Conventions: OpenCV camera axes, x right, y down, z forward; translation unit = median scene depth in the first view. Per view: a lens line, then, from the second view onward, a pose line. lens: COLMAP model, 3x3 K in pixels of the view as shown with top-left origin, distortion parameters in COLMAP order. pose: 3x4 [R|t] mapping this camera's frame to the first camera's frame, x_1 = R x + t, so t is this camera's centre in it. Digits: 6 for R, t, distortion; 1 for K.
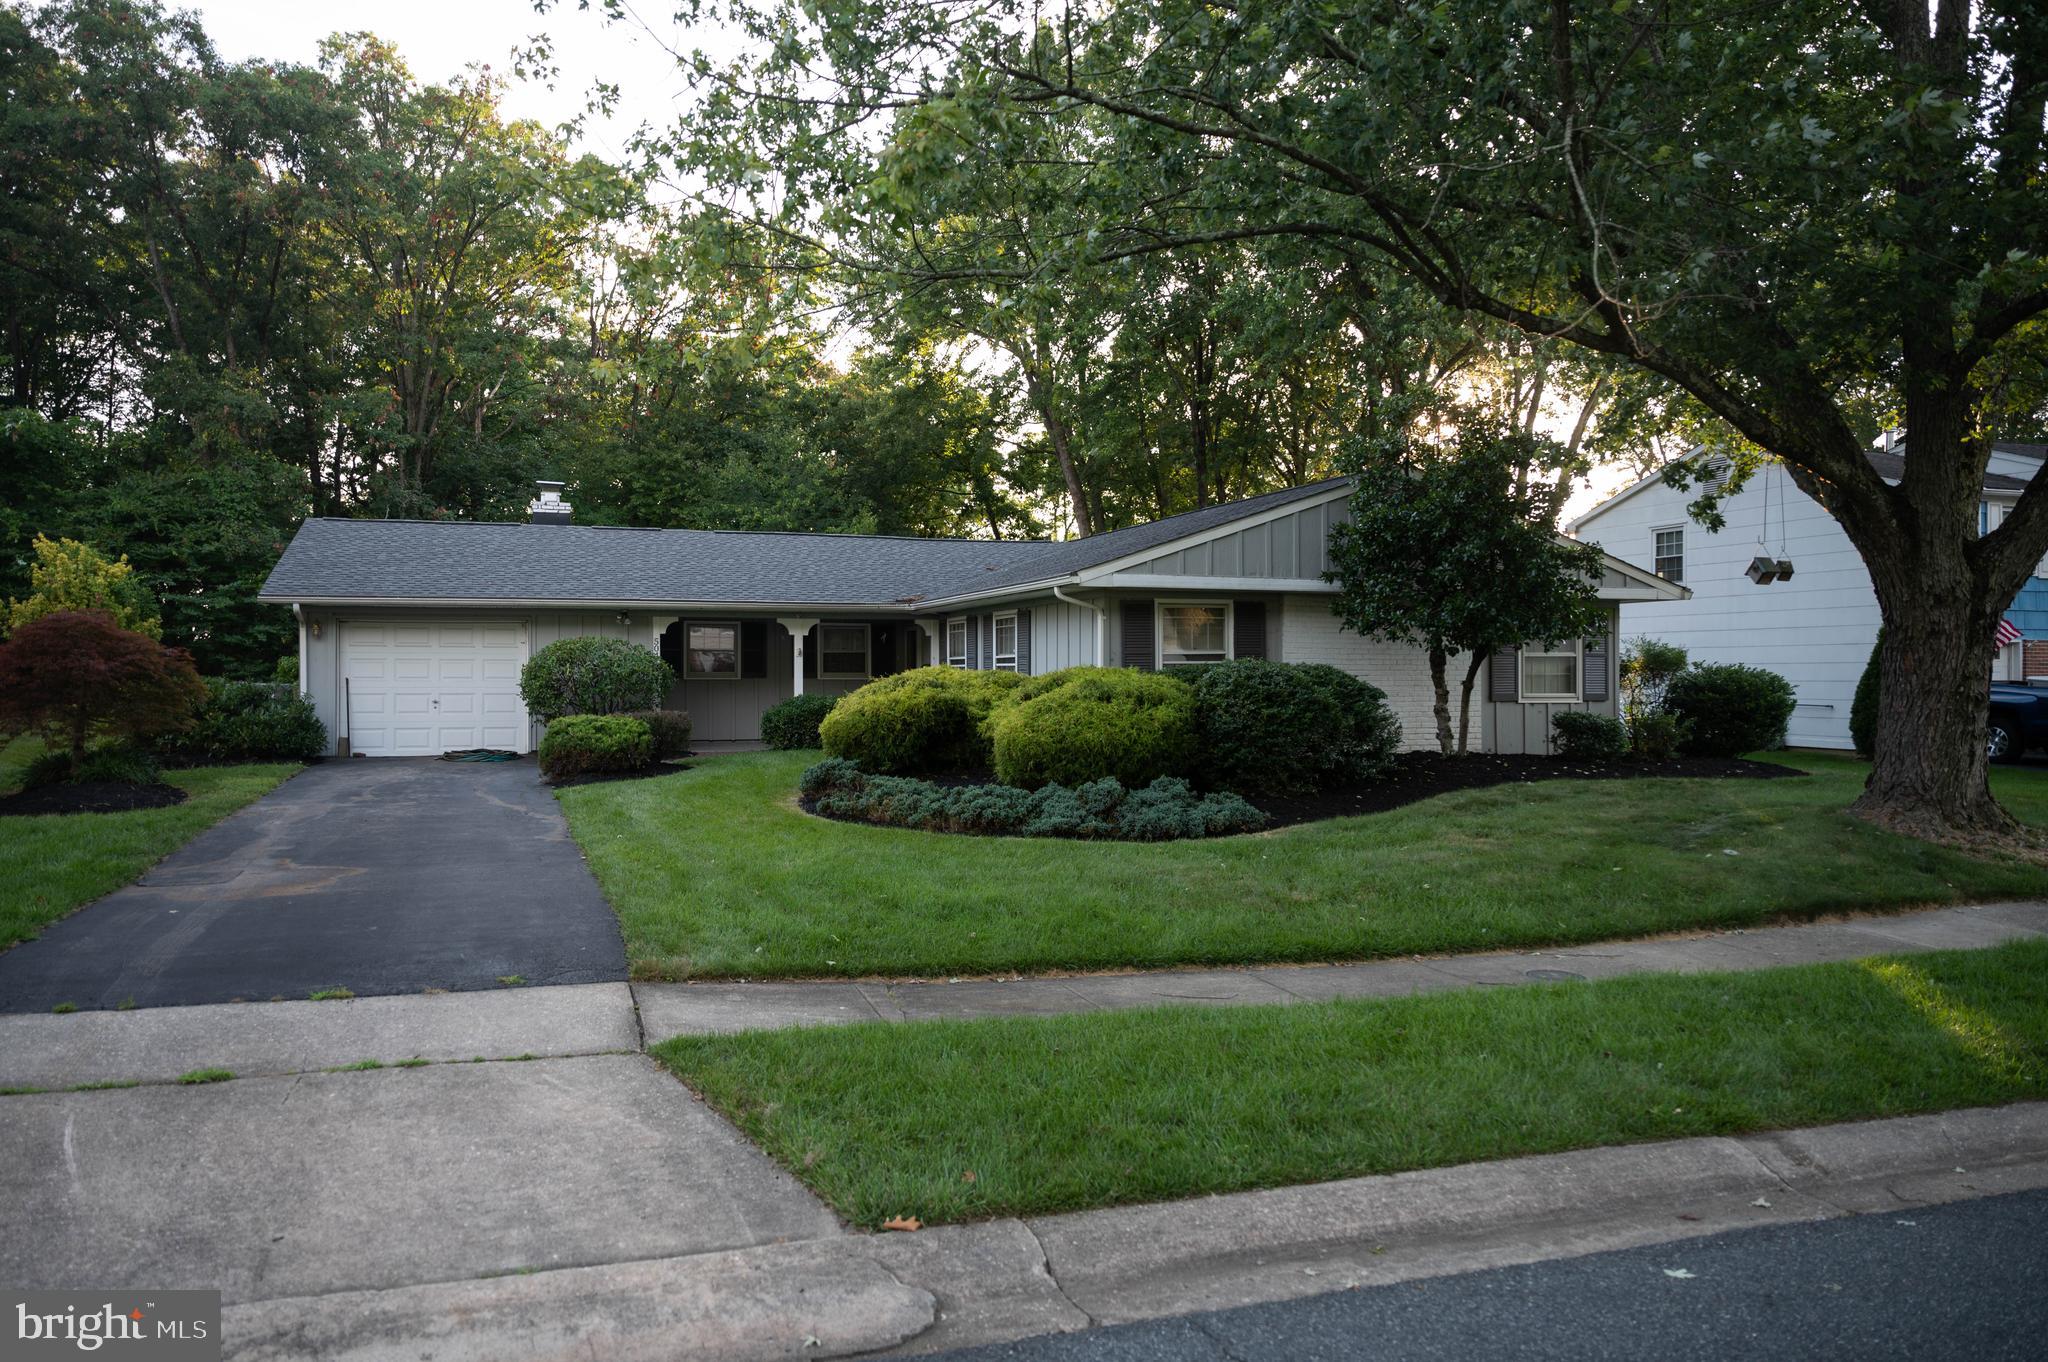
lens RADIAL K [[1444.5, 0, 1023.9], [0, 1444.5, 676.0], [0, 0, 1]] dist [0.000818, 0.001984]
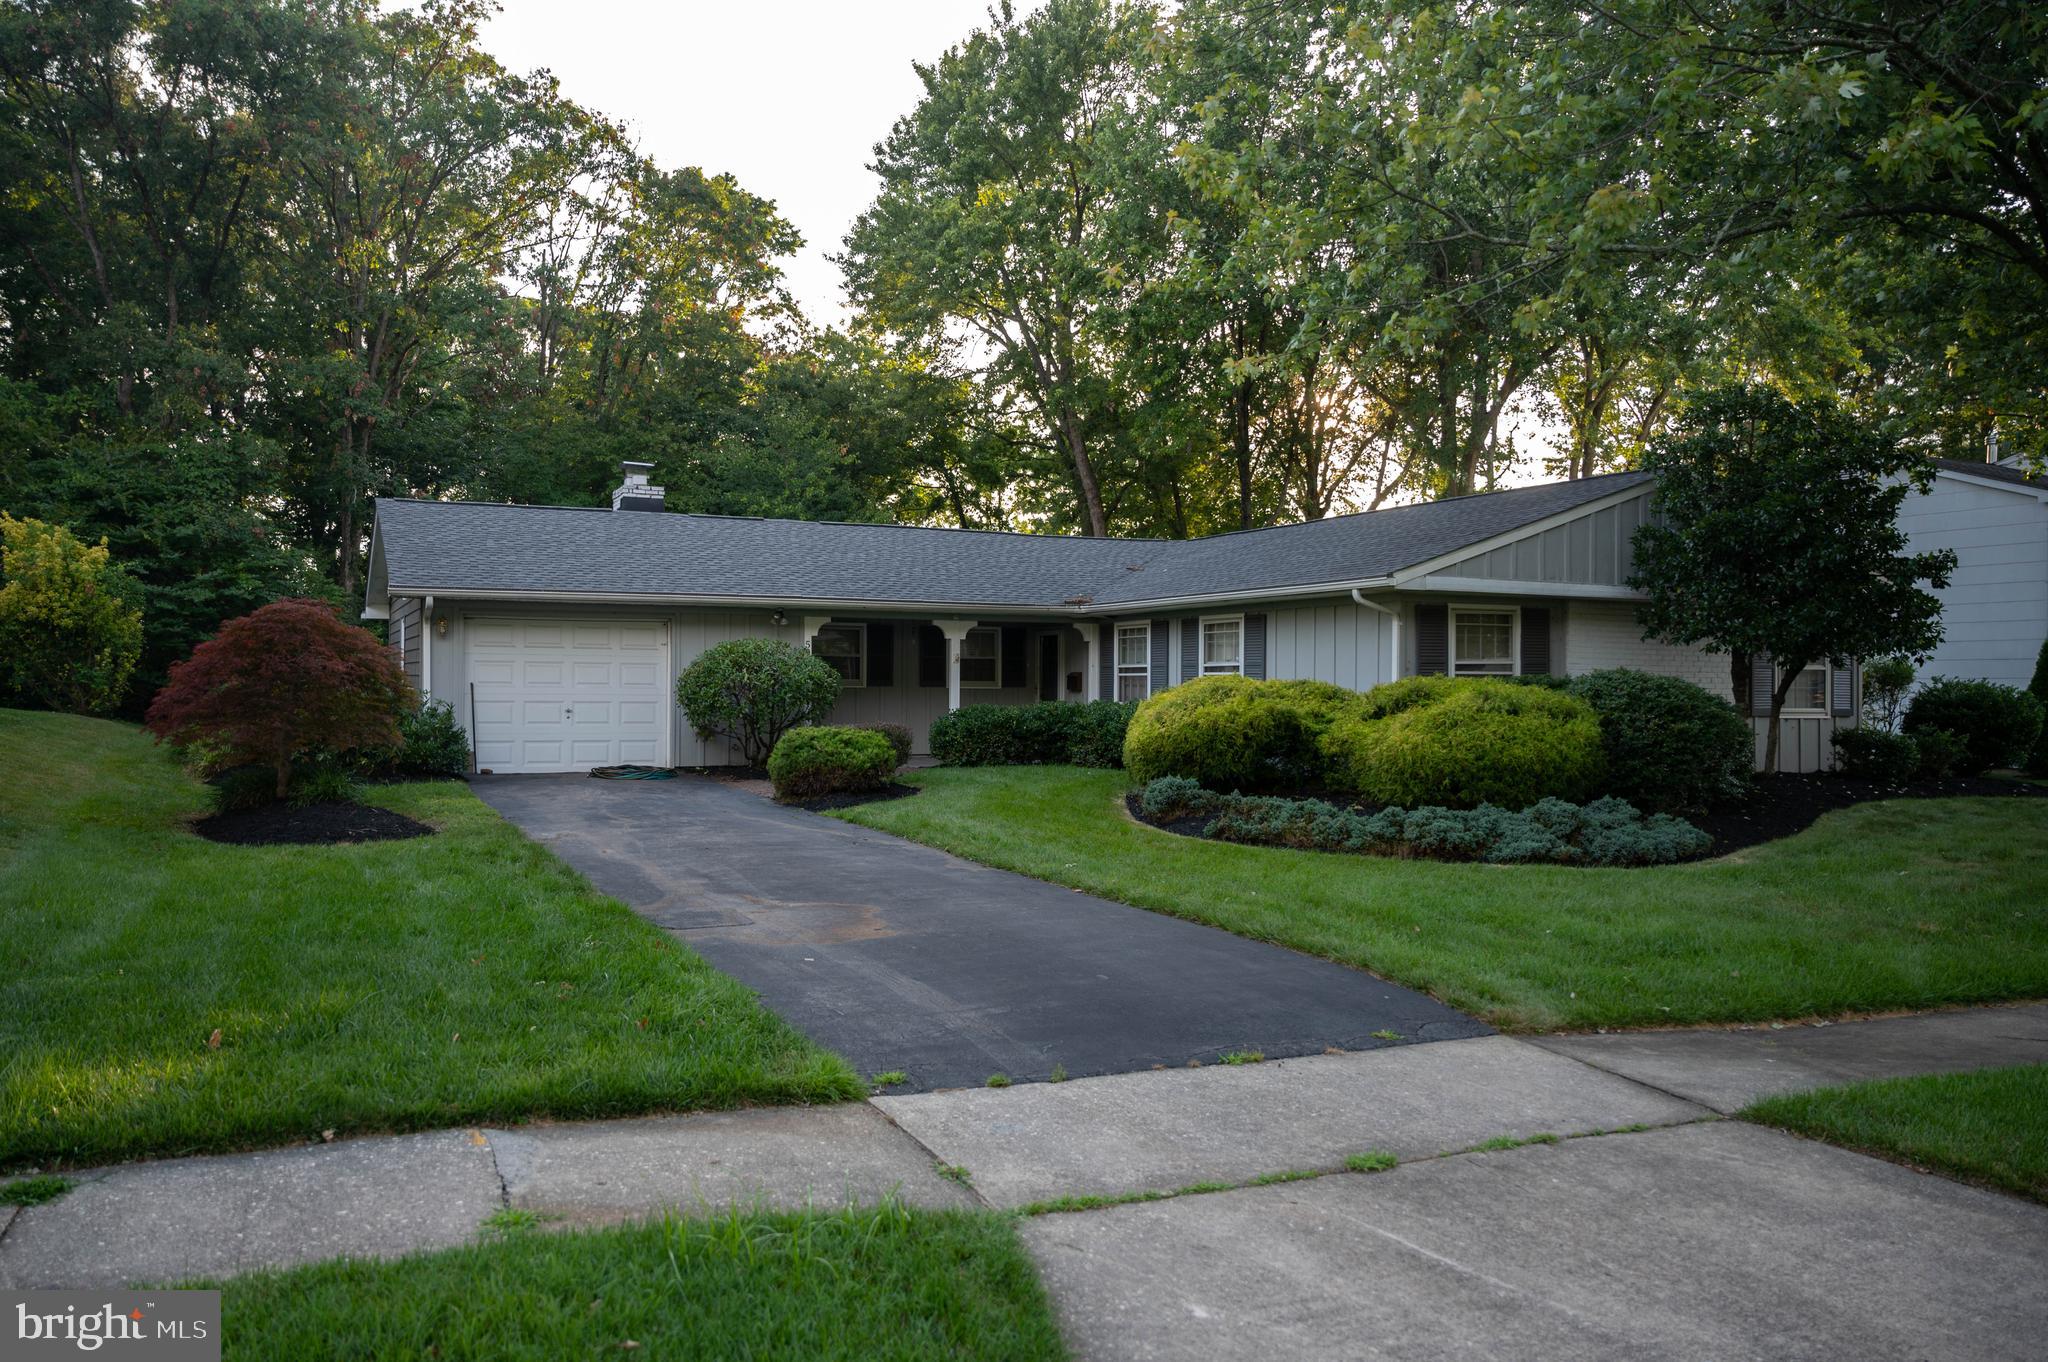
lens RADIAL K [[1550.1, 0, 1022.3], [0, 1550.1, 688.8], [0, 0, 1]] dist [-0.002952, -0.001149]
pose [[0.993950, 0.006813, 0.109625, -0.285440], [-0.006961, 0.999975, 0.000966, 0.001929], [-0.109616, -0.001724, 0.993972, 0.045425]]
